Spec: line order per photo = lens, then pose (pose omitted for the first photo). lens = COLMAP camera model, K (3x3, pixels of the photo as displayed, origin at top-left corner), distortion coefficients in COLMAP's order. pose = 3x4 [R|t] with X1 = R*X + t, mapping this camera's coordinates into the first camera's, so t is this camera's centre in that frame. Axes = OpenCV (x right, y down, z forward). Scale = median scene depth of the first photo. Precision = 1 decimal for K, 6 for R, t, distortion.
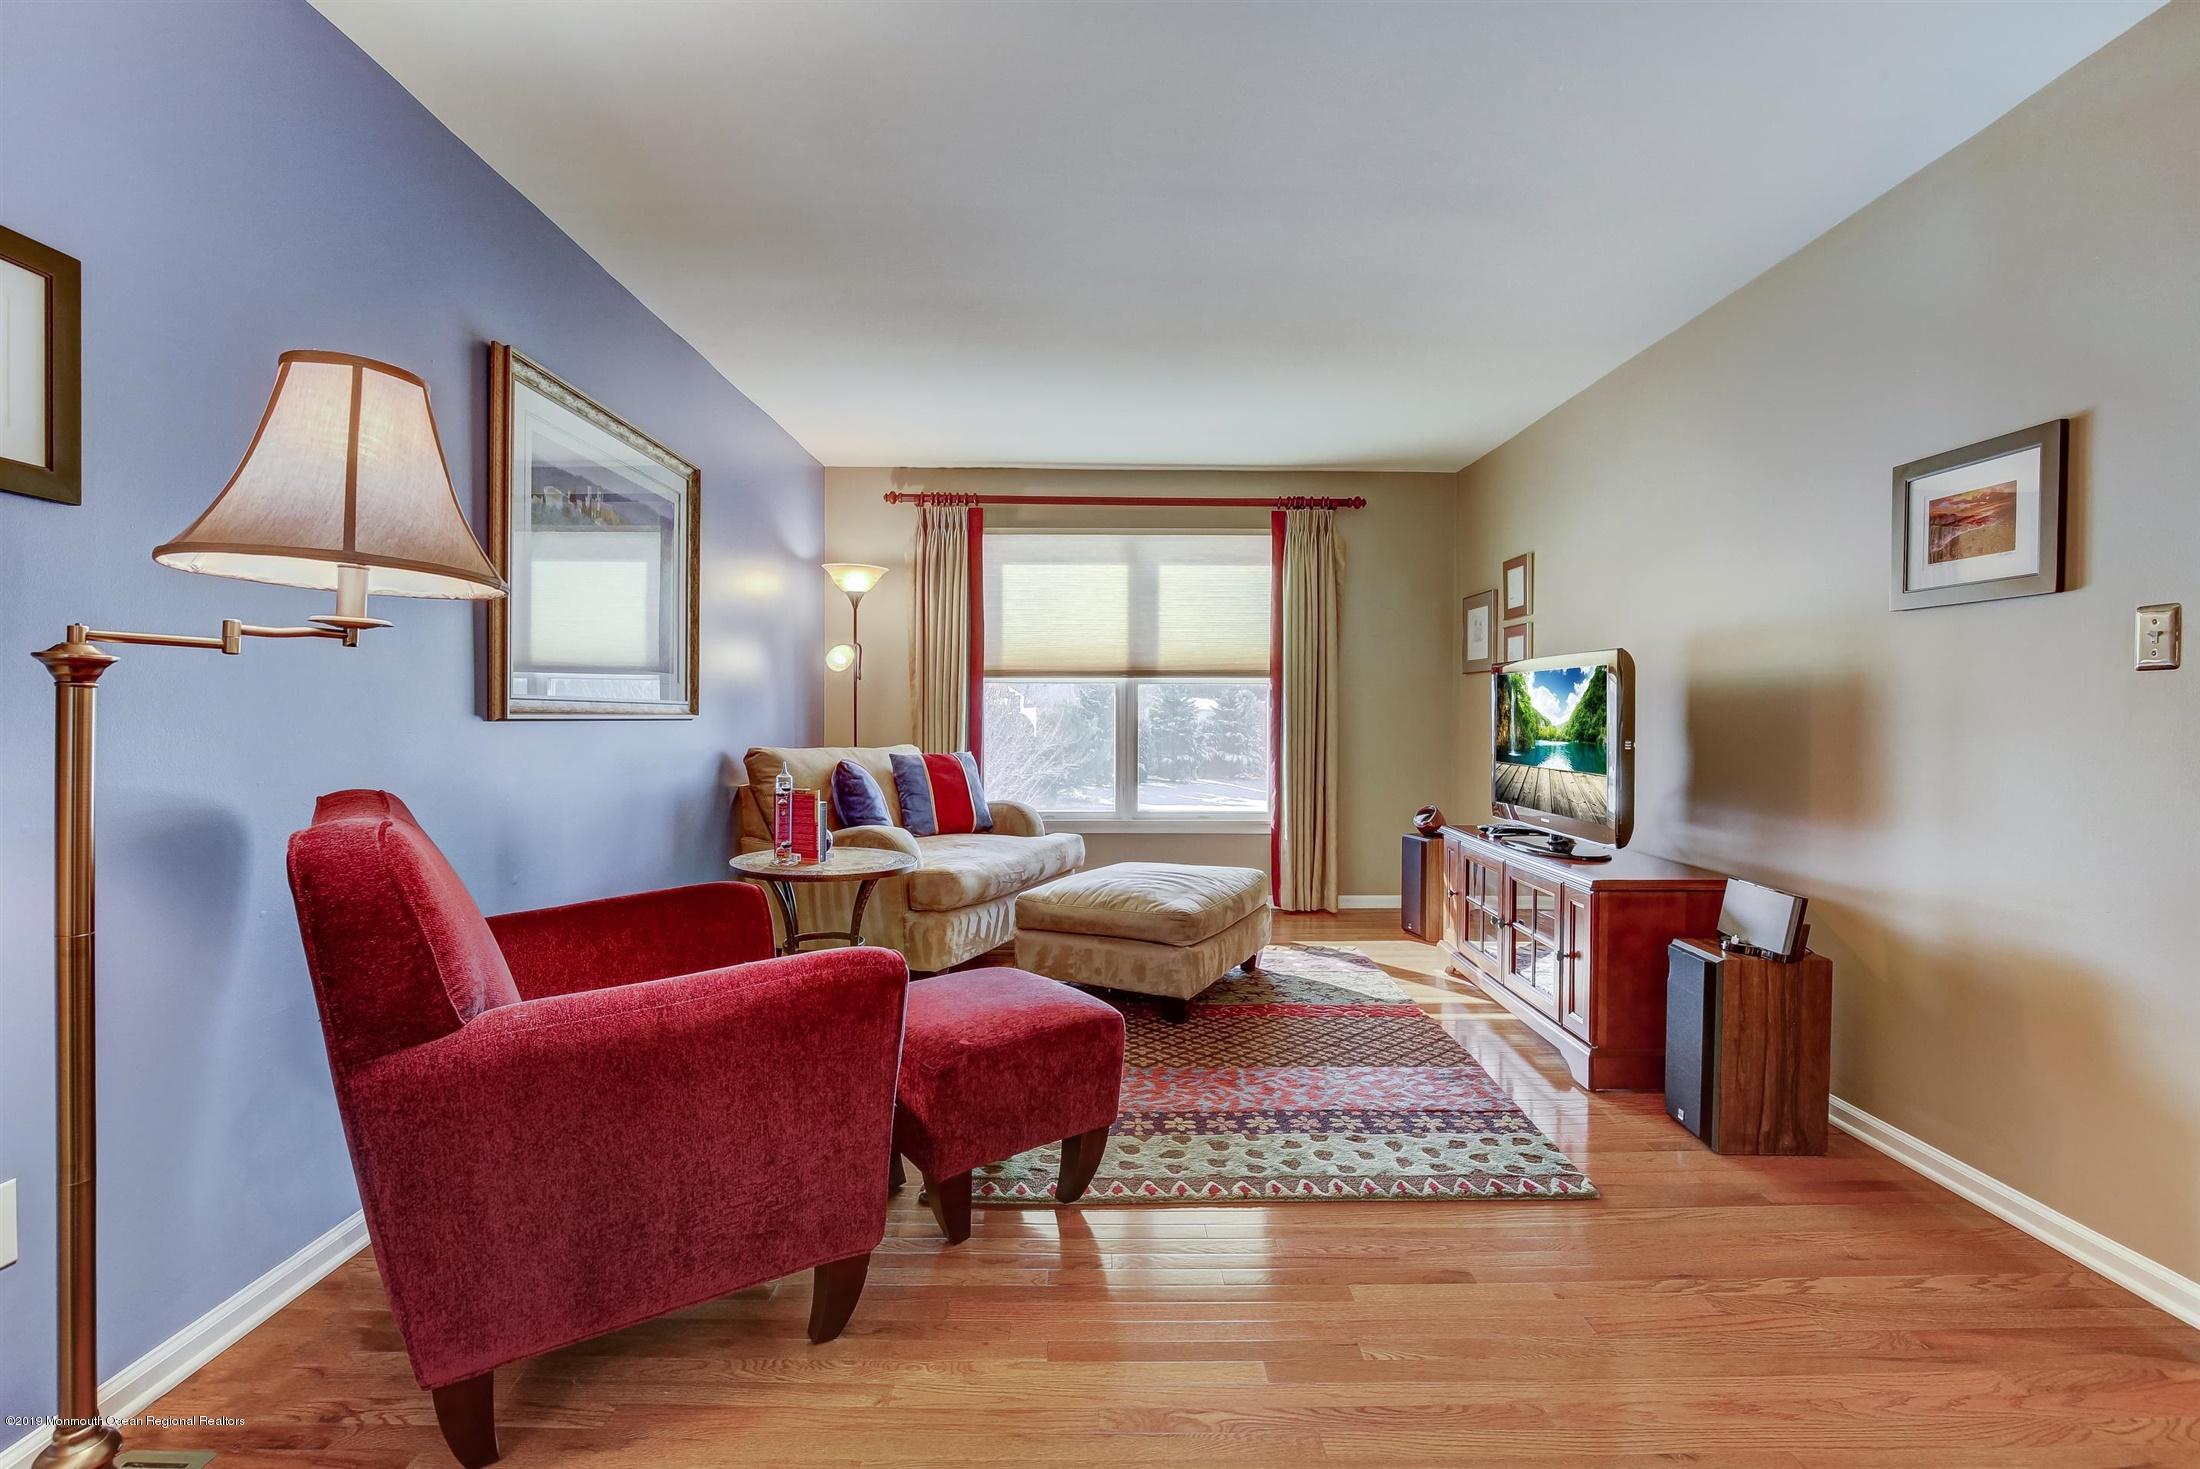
lens RADIAL K [[1001.5, 0, 1091.3], [0, 1001.5, 725.8], [0, 0, 1]] dist [-0.024183, 0.005327]
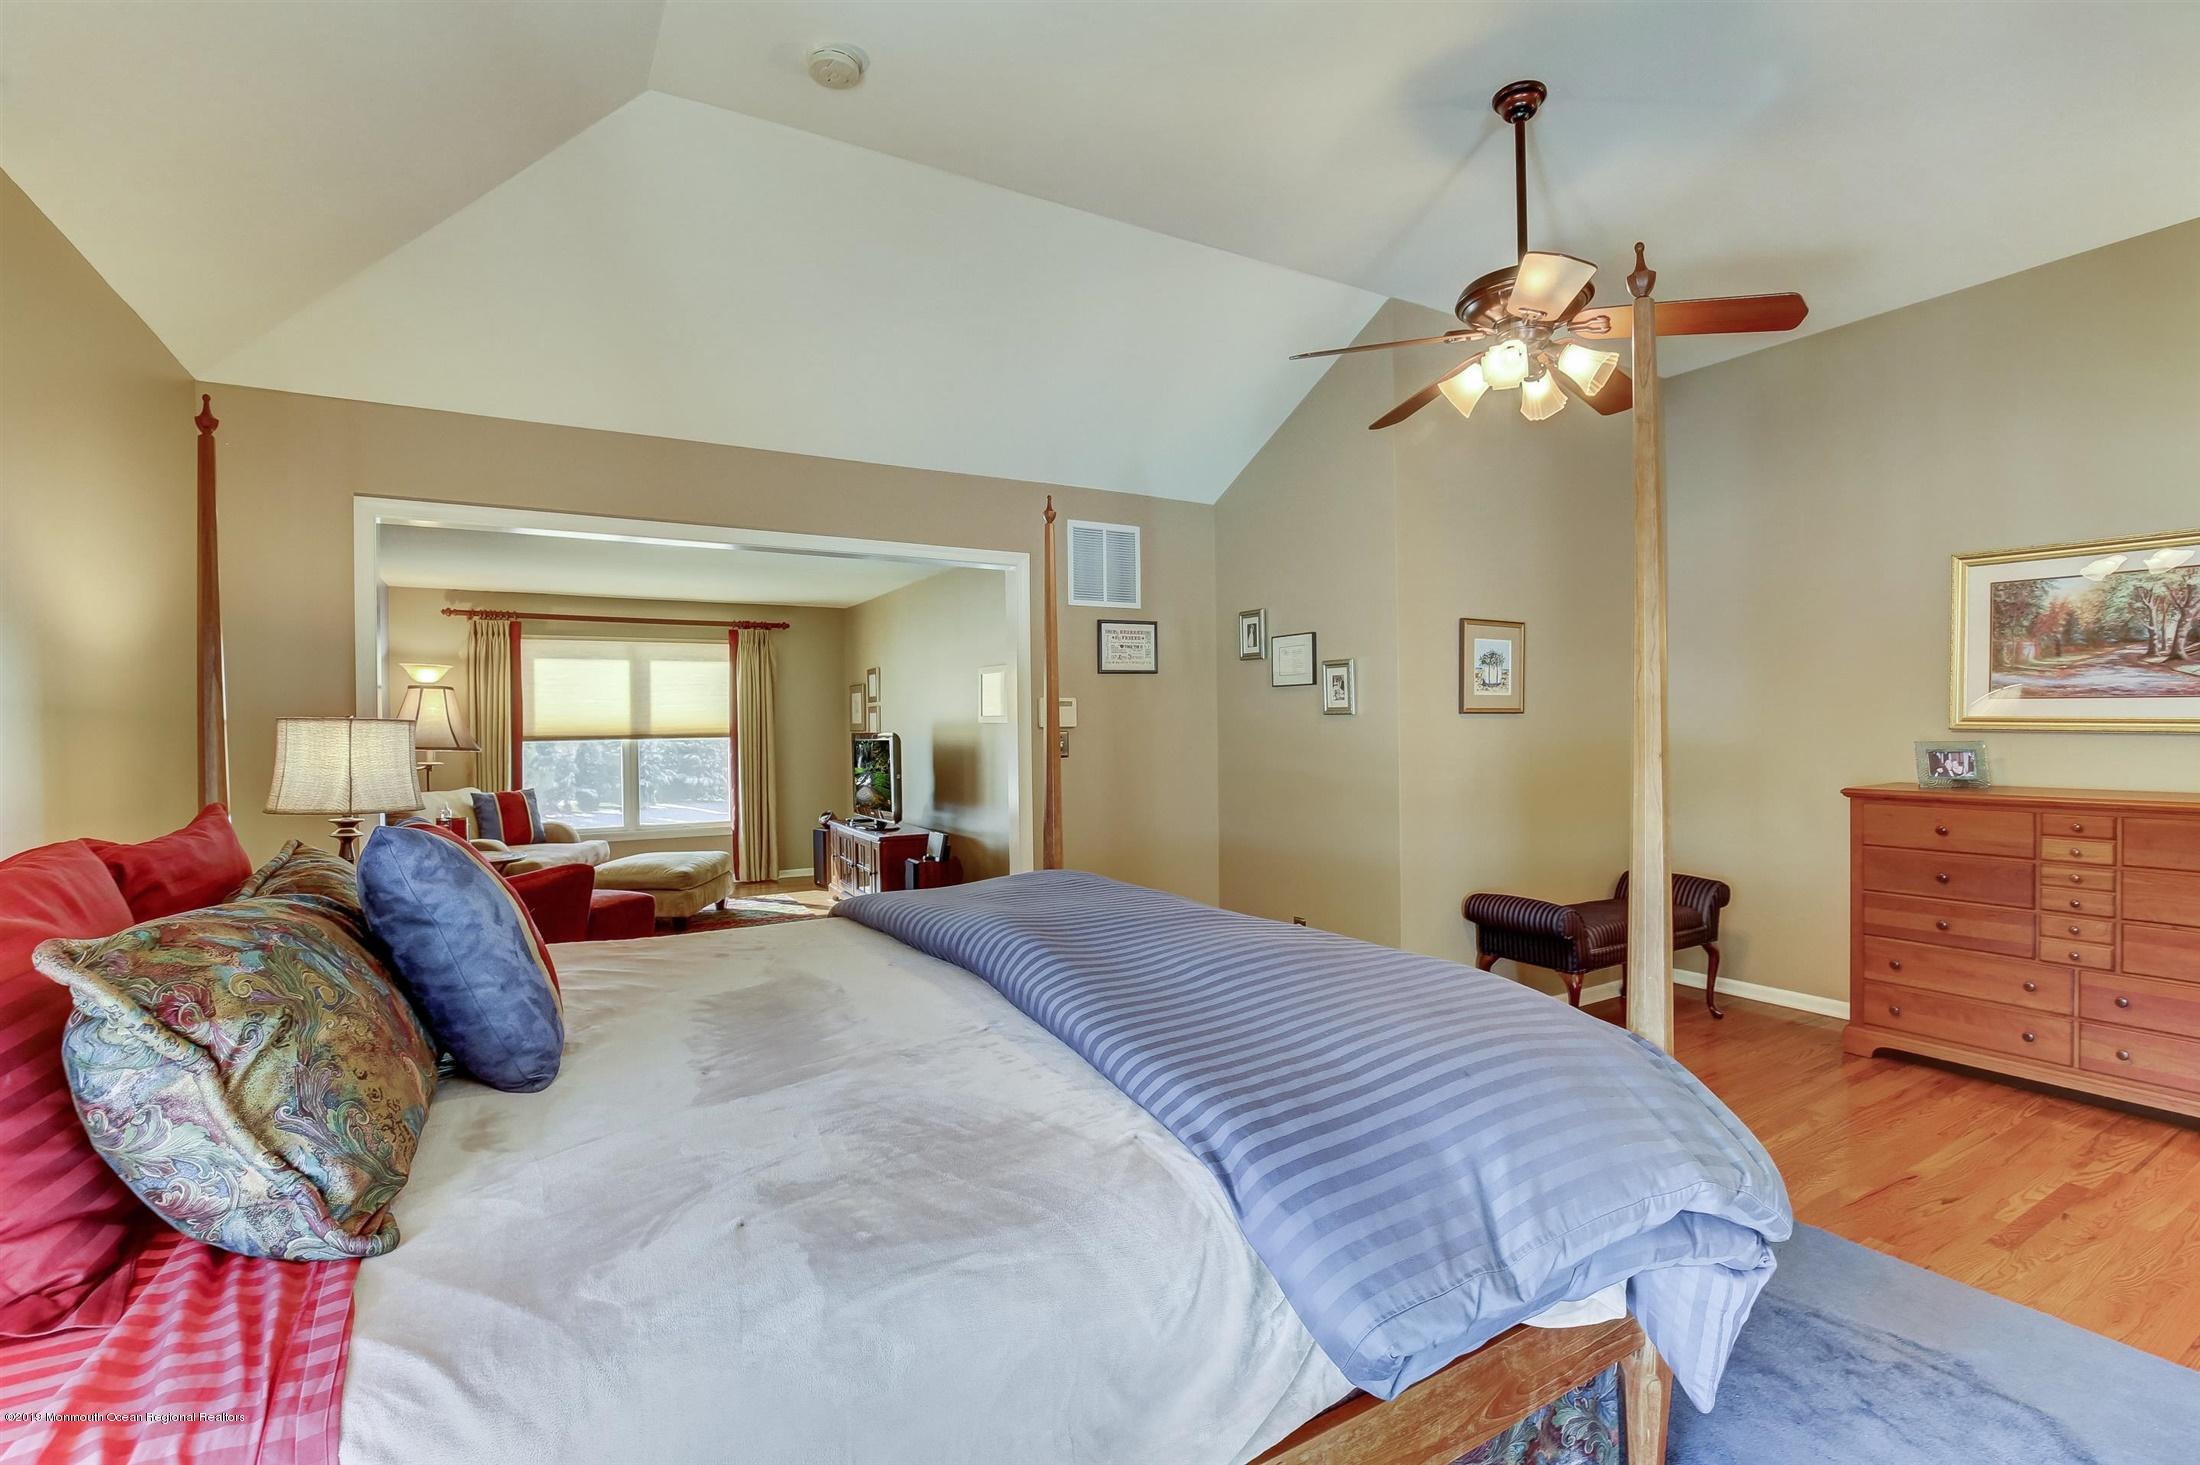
lens RADIAL K [[1001.5, 0, 1095.8], [0, 1001.5, 729.1], [0, 0, 1]] dist [-0.024183, 0.005327]
pose [[0.863556, -0.014555, 0.504042, -0.119081], [0.020652, 0.999766, -0.006513, -0.036738], [-0.503829, 0.016034, 0.863654, -0.668658]]
